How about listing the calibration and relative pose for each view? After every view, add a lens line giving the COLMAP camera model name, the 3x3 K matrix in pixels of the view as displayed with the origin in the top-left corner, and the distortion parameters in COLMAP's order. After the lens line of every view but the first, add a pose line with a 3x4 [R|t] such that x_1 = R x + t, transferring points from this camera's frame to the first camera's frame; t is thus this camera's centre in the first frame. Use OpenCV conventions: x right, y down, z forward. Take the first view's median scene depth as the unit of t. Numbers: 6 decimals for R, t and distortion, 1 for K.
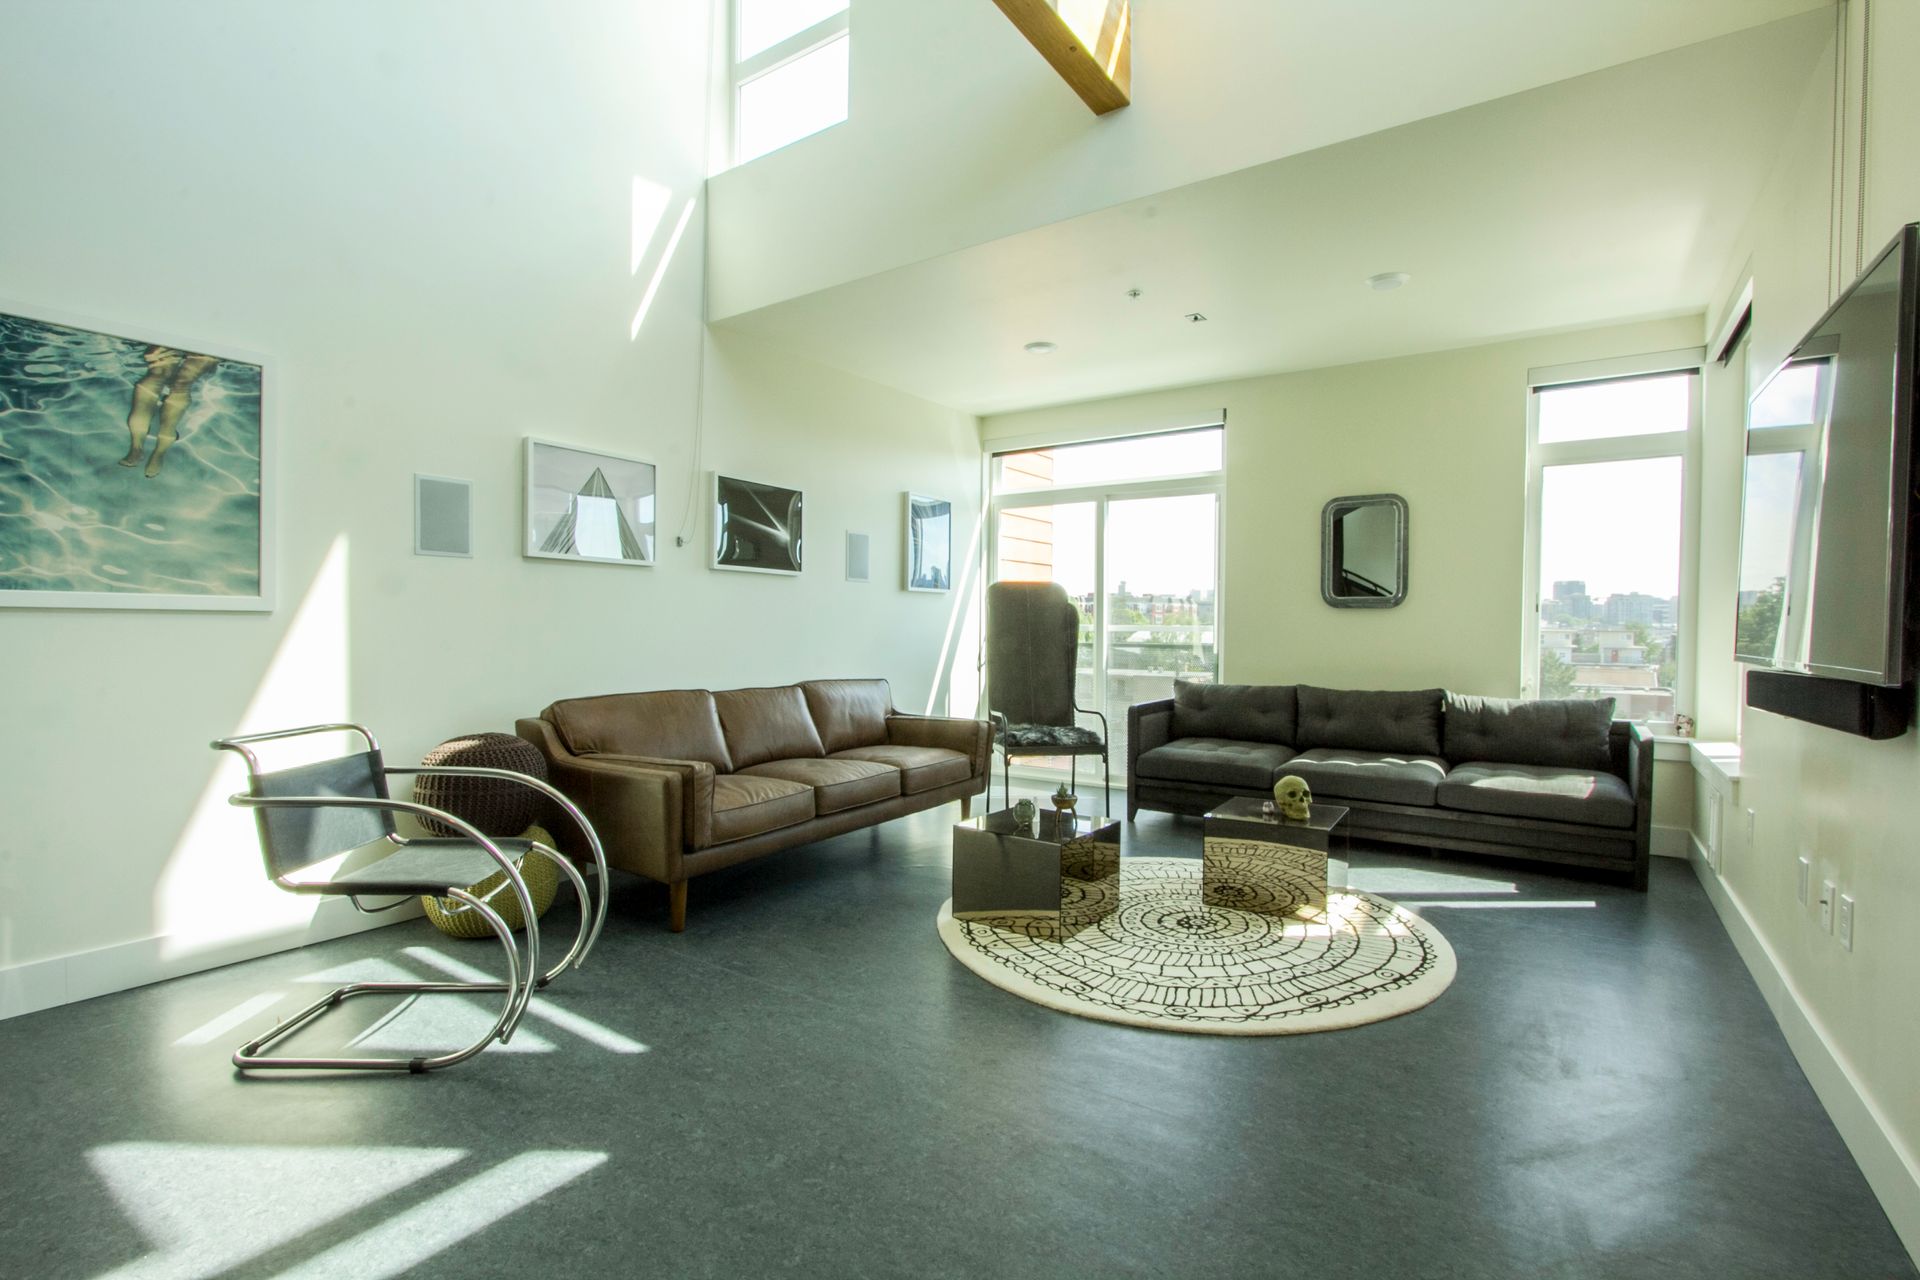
lens RADIAL K [[885.7, 0, 960.3], [0, 885.7, 637.2], [0, 0, 1]] dist [-0.000183, 0.000055]
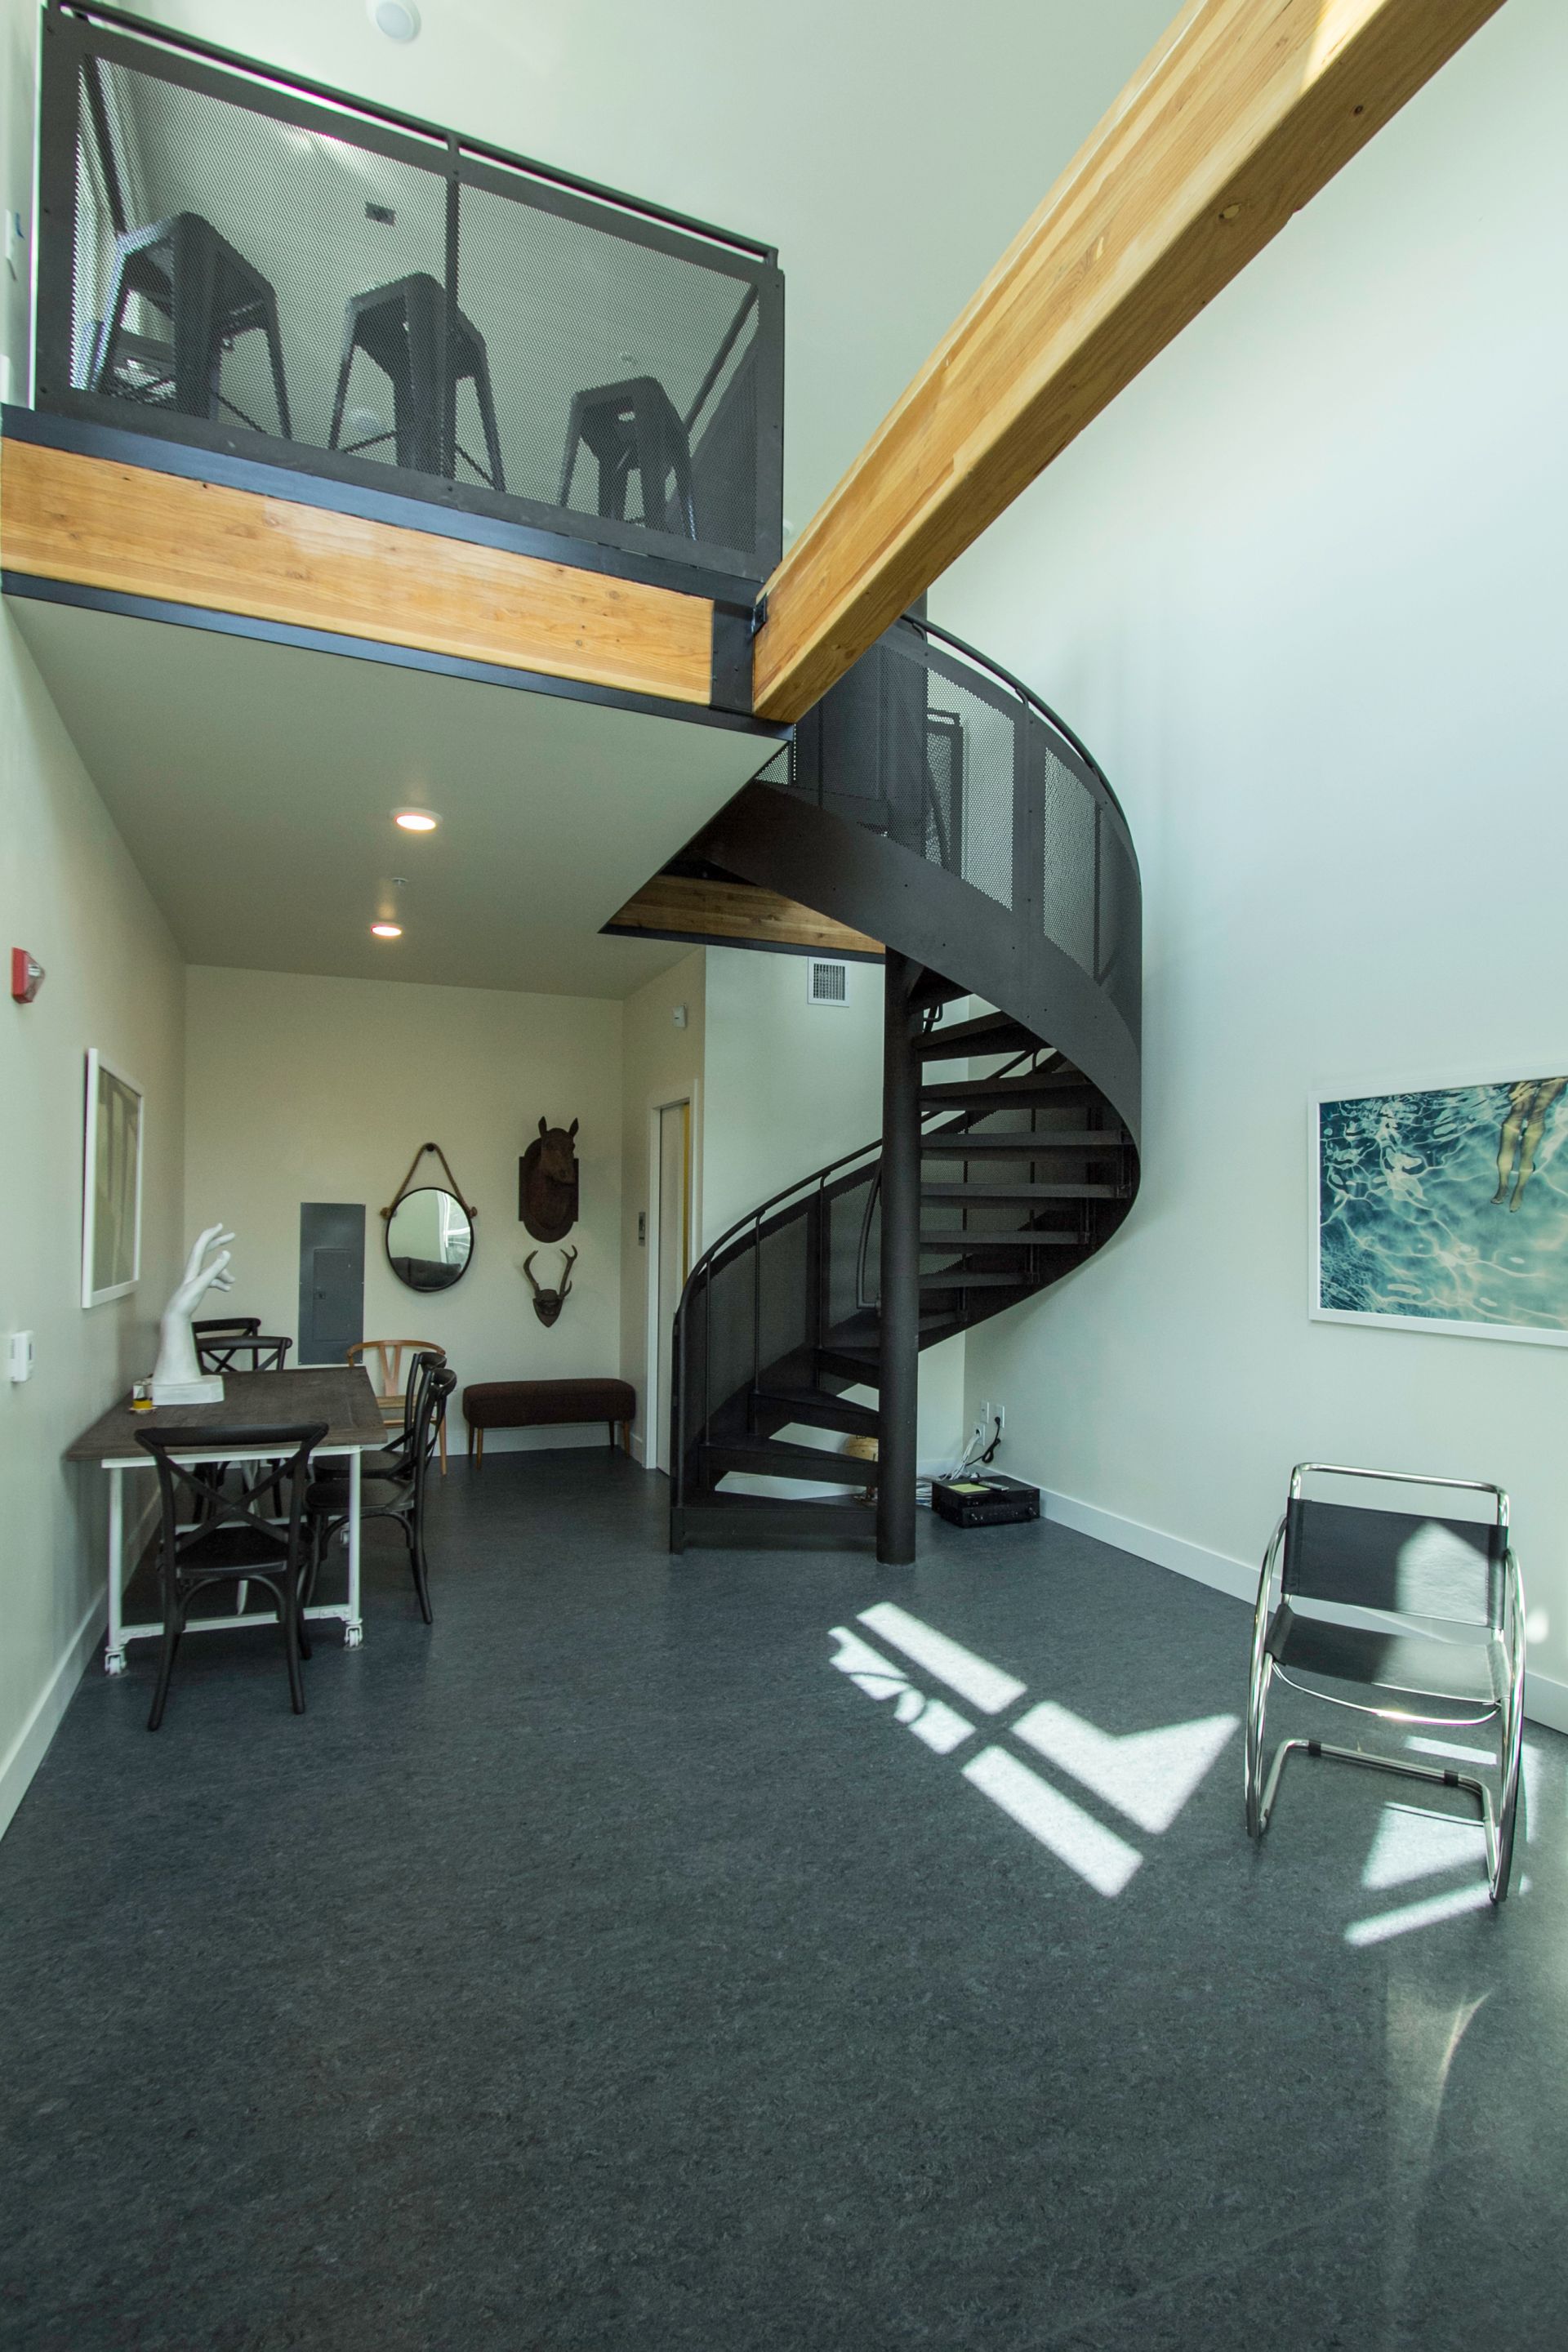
lens RADIAL K [[1150.4, 0, 784.5], [0, 1150.4, 1192.3], [0, 0, 1]] dist [-0.000307, -0.000047]
pose [[-0.546257, -0.029496, -0.837098, 0.672804], [-0.024794, 0.999511, -0.019039, -0.160404], [0.837251, 0.010354, -0.546721, 1.043508]]
